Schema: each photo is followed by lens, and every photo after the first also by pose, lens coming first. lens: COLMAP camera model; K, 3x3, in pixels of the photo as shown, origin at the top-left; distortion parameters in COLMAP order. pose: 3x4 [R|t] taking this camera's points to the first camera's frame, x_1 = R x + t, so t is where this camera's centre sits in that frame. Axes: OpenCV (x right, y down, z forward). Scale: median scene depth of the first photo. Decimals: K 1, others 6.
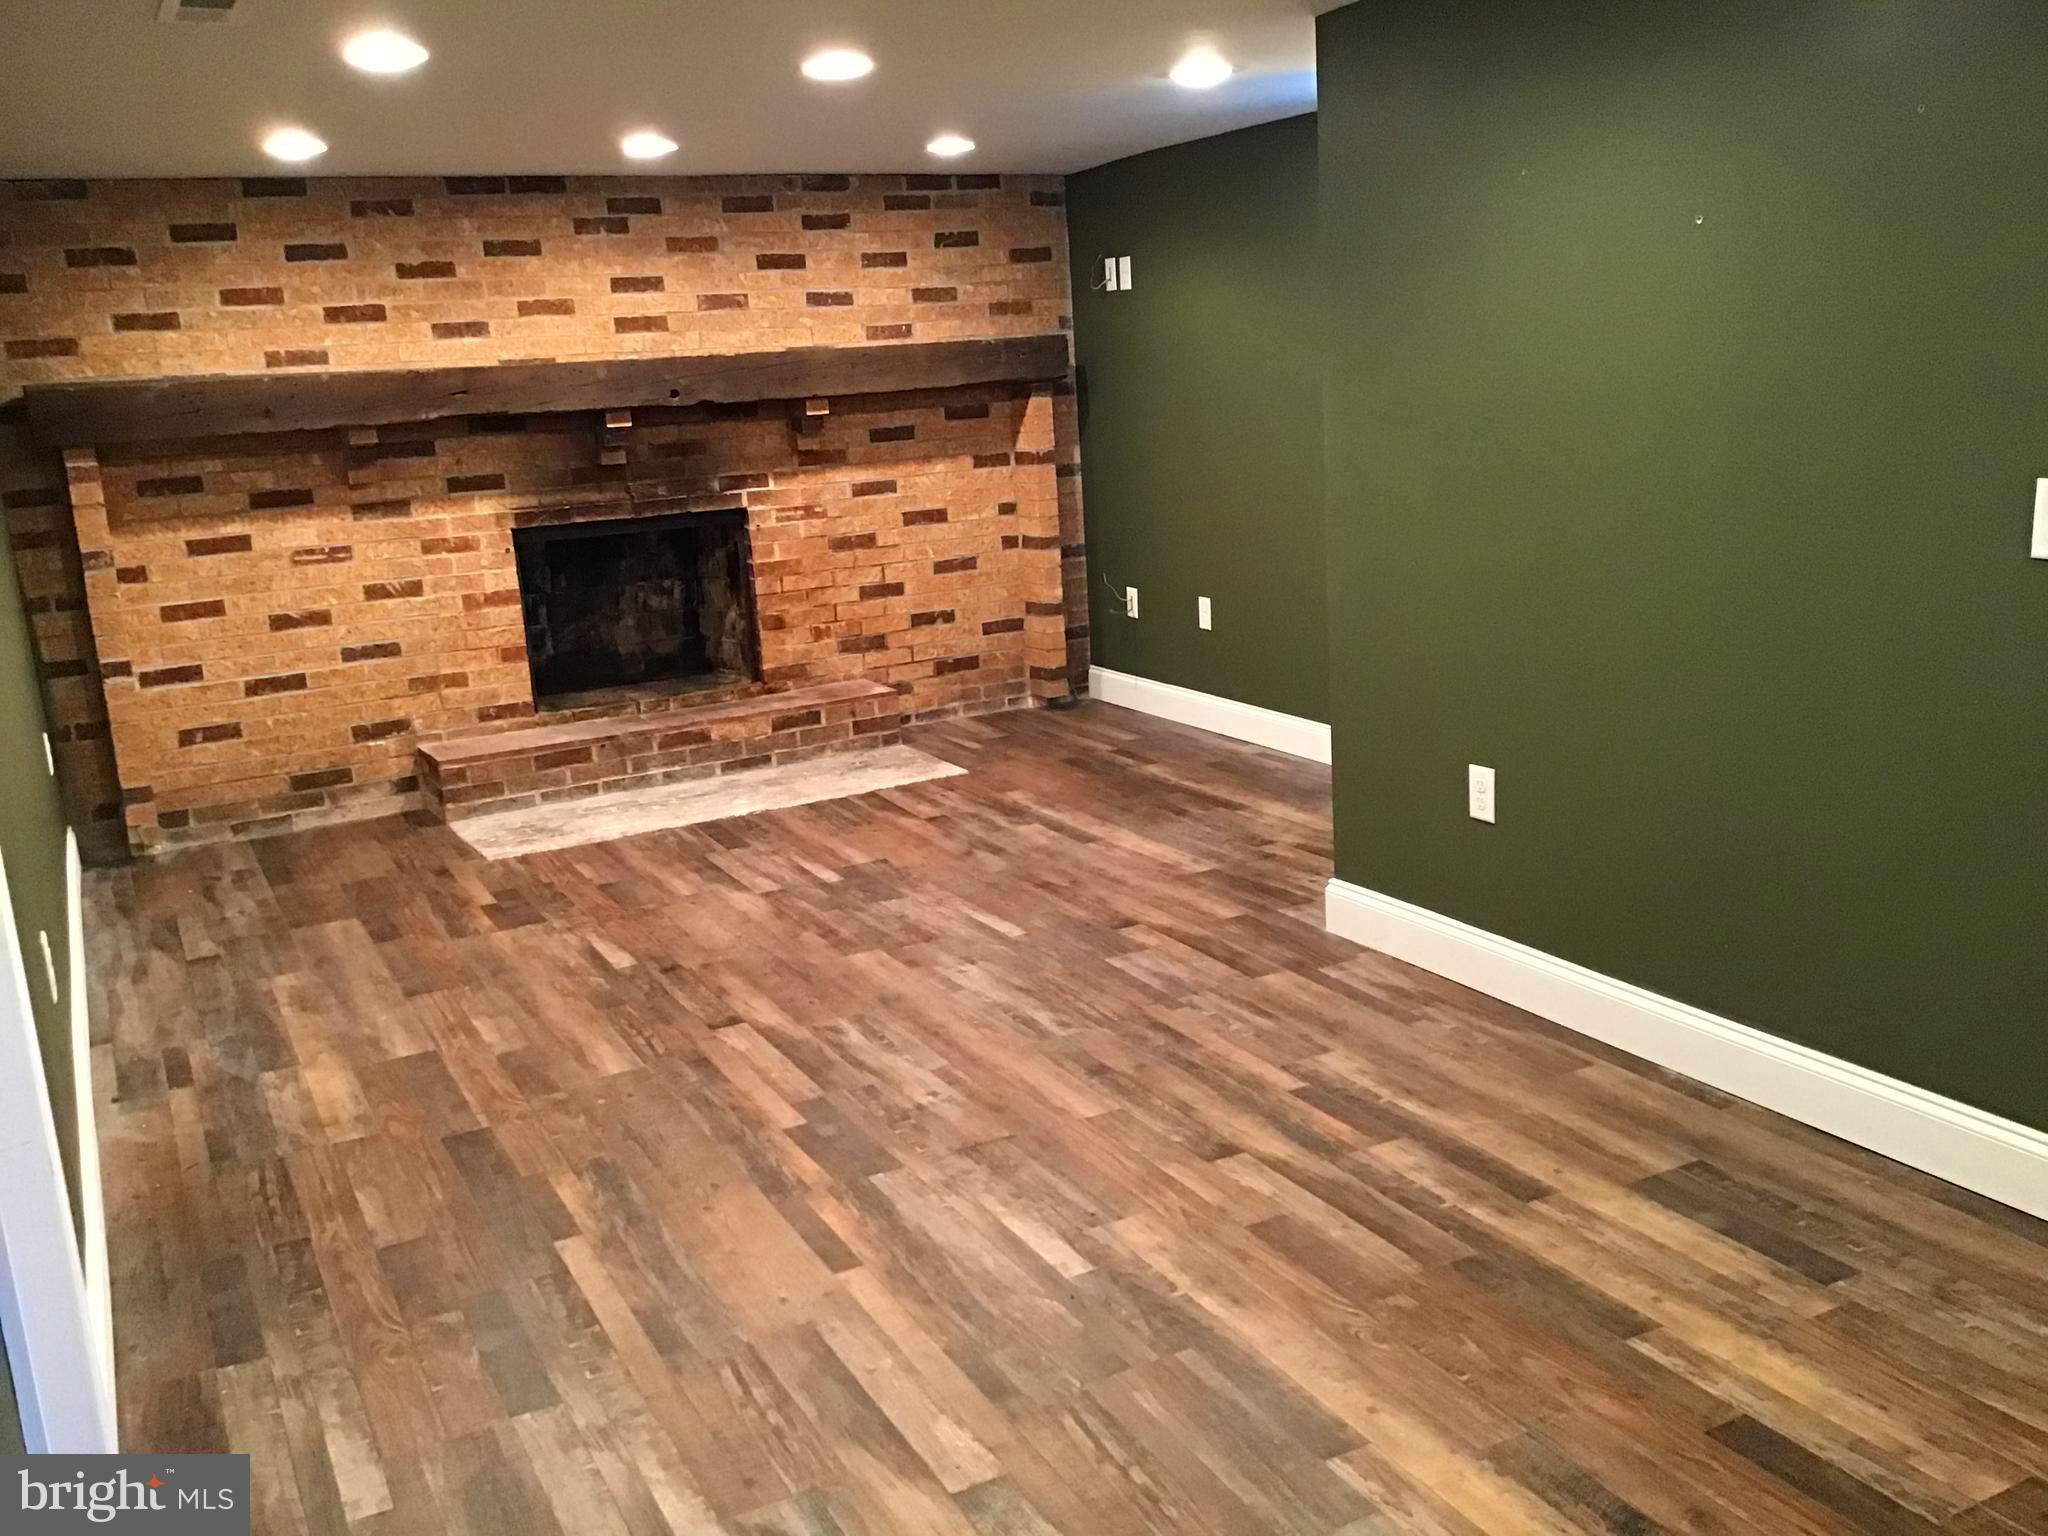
lens RADIAL K [[1836.1, 0, 1021.9], [0, 1836.1, 767.4], [0, 0, 1]] dist [0.130608, -0.234404]
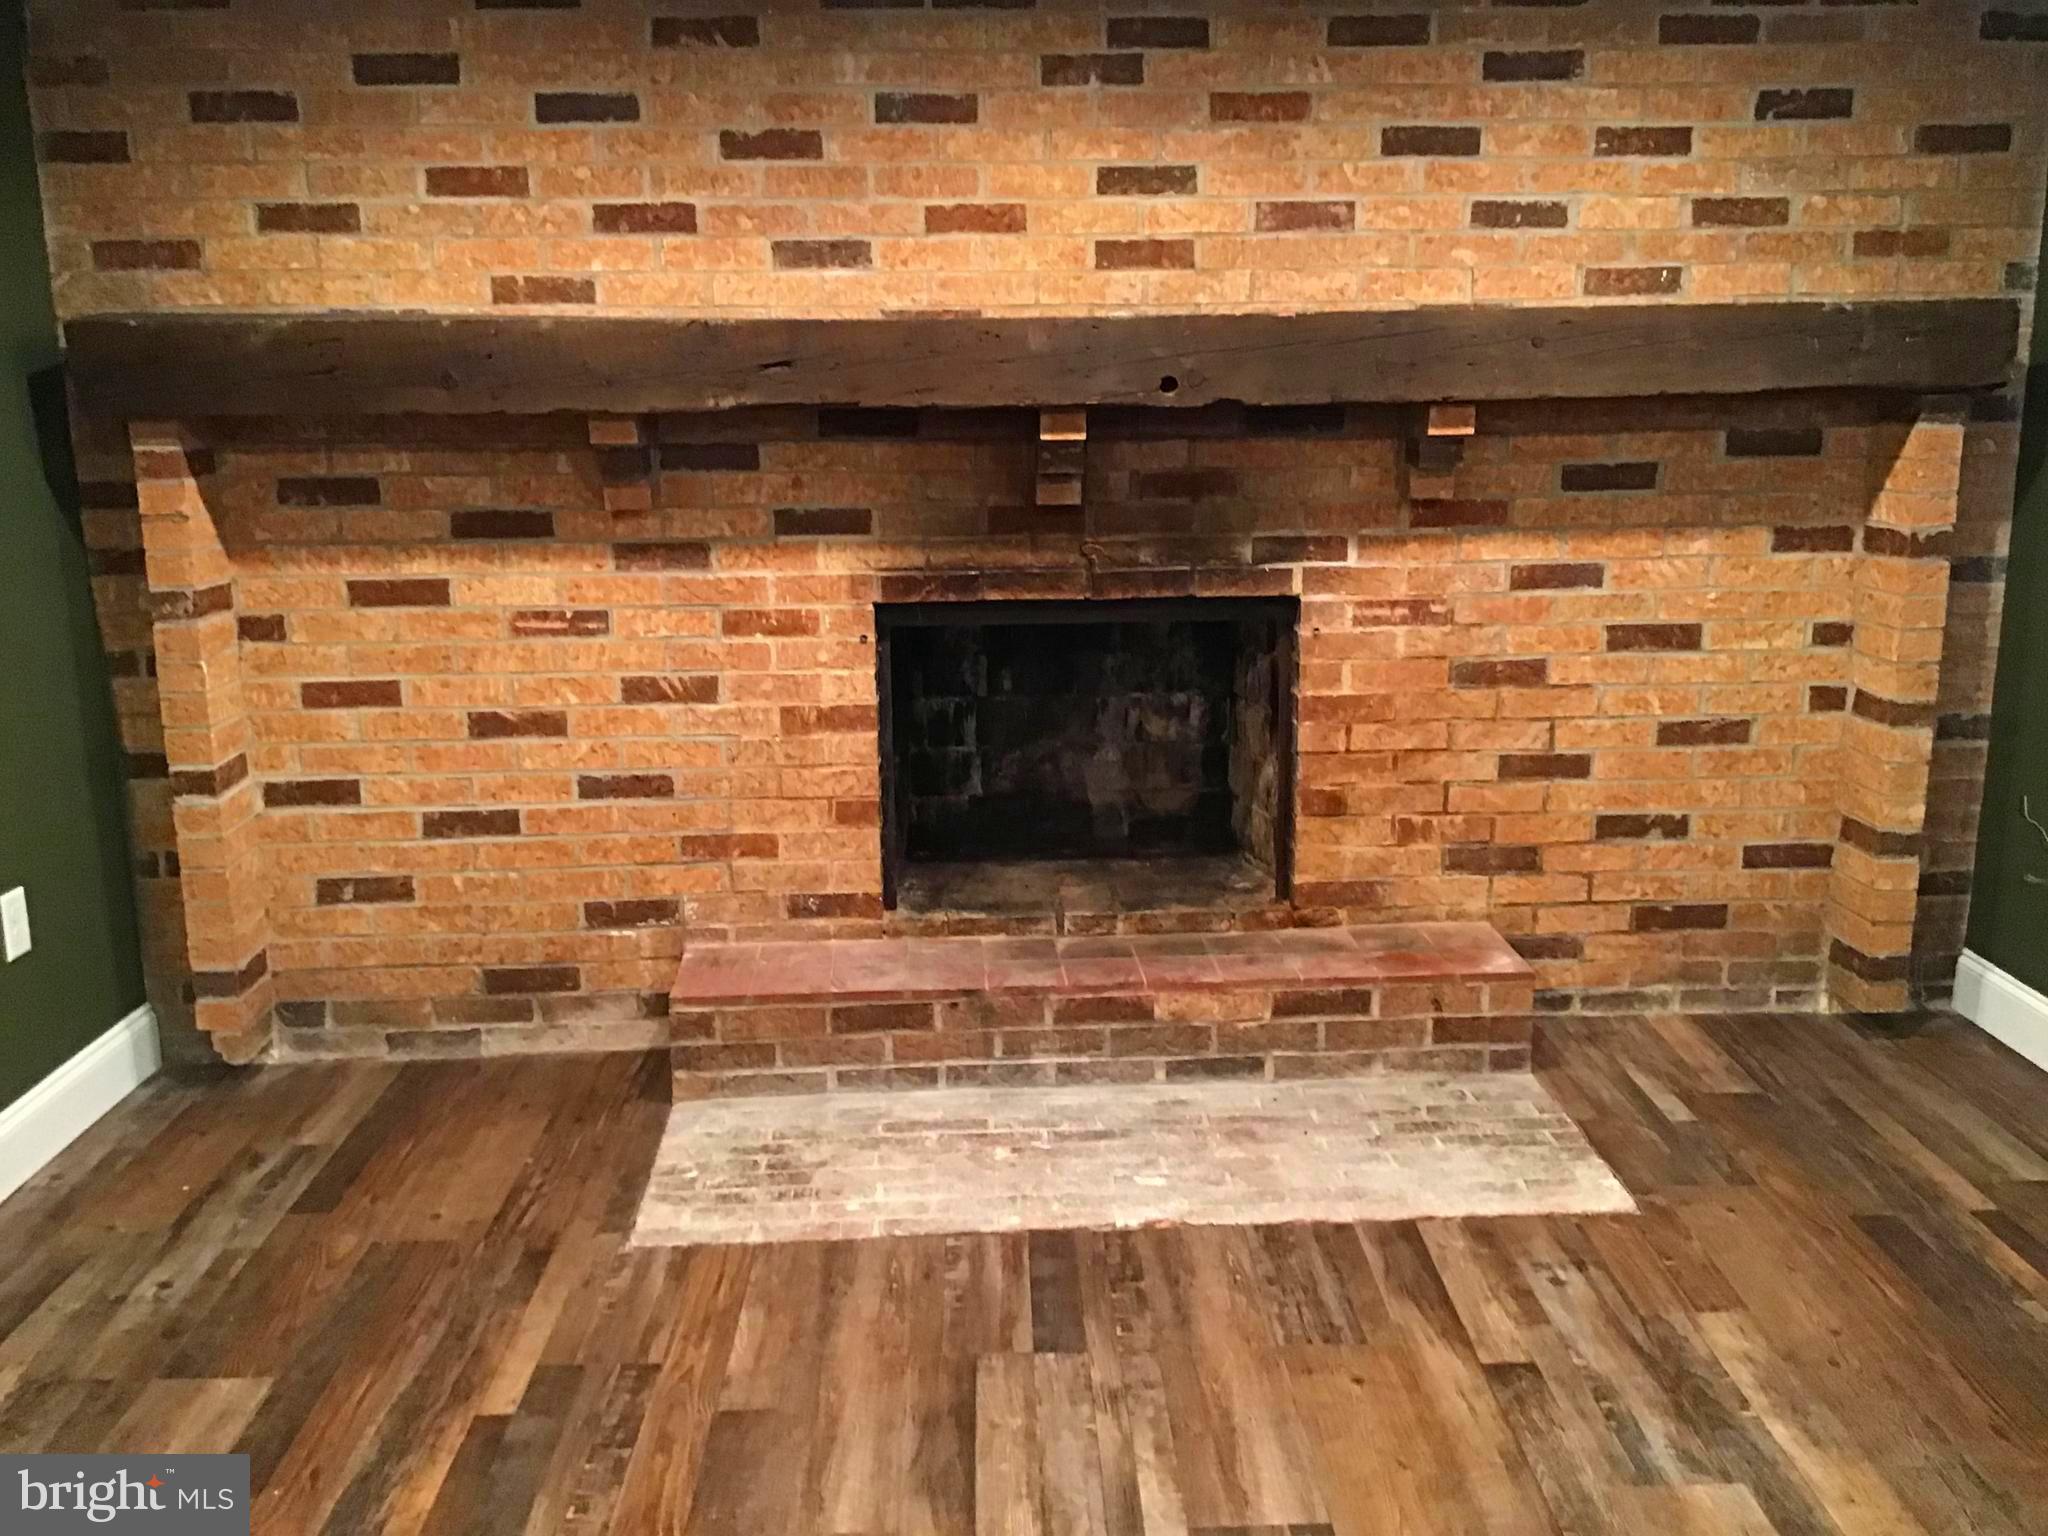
lens RADIAL K [[1836.1, 0, 1021.9], [0, 1836.1, 767.4], [0, 0, 1]] dist [0.130608, -0.234404]
pose [[0.897093, 0.146446, -0.416866, 0.013210], [-0.138444, 0.989130, 0.049552, -0.111159], [0.419592, 0.013260, 0.907616, 0.491622]]
